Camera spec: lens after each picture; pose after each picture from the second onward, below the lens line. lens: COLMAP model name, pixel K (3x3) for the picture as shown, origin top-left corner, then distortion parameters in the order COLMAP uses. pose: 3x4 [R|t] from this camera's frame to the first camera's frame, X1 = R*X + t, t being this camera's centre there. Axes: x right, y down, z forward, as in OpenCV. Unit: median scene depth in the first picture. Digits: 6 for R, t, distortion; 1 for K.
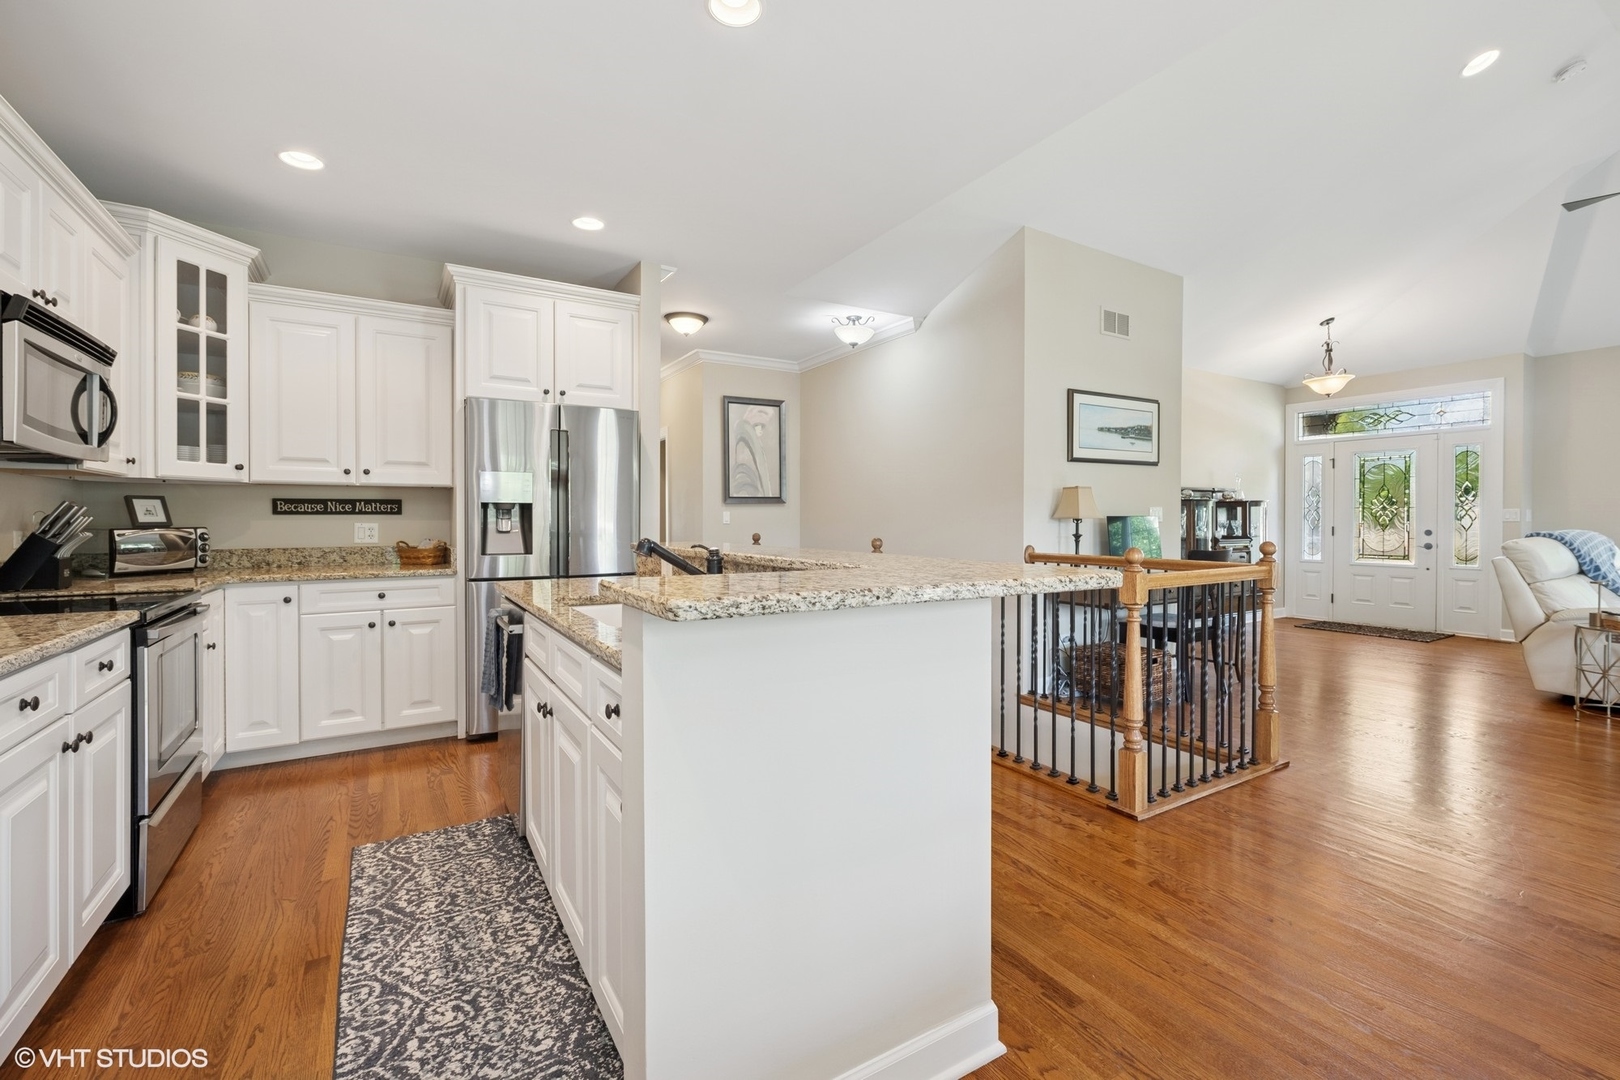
lens RADIAL K [[710.7, 0, 811.8], [0, 710.7, 528.5], [0, 0, 1]] dist [-0.000848, -0.000064]
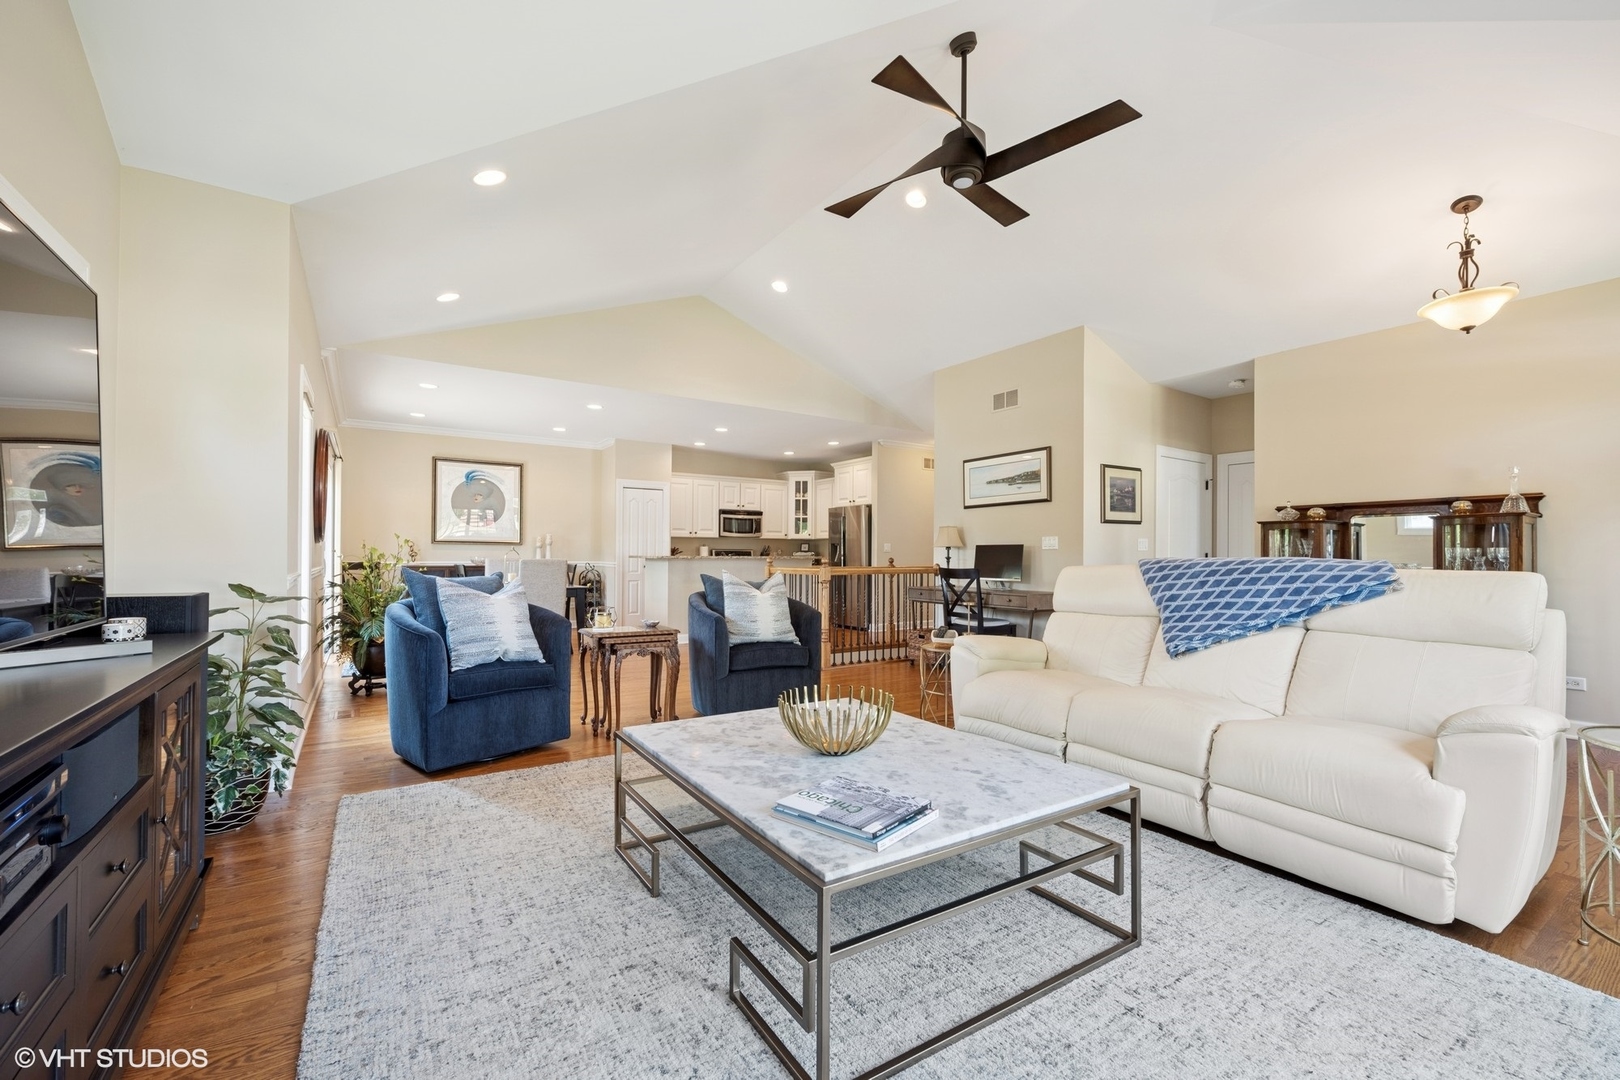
lens RADIAL K [[684.8, 0, 810.4], [0, 684.8, 546.4], [0, 0, 1]] dist [0.000575, 0.000065]
pose [[0.028870, -0.007964, -0.999551, 1.714764], [-0.009316, 0.999923, -0.008236, -0.000416], [0.999540, 0.009549, 0.028794, 0.606380]]
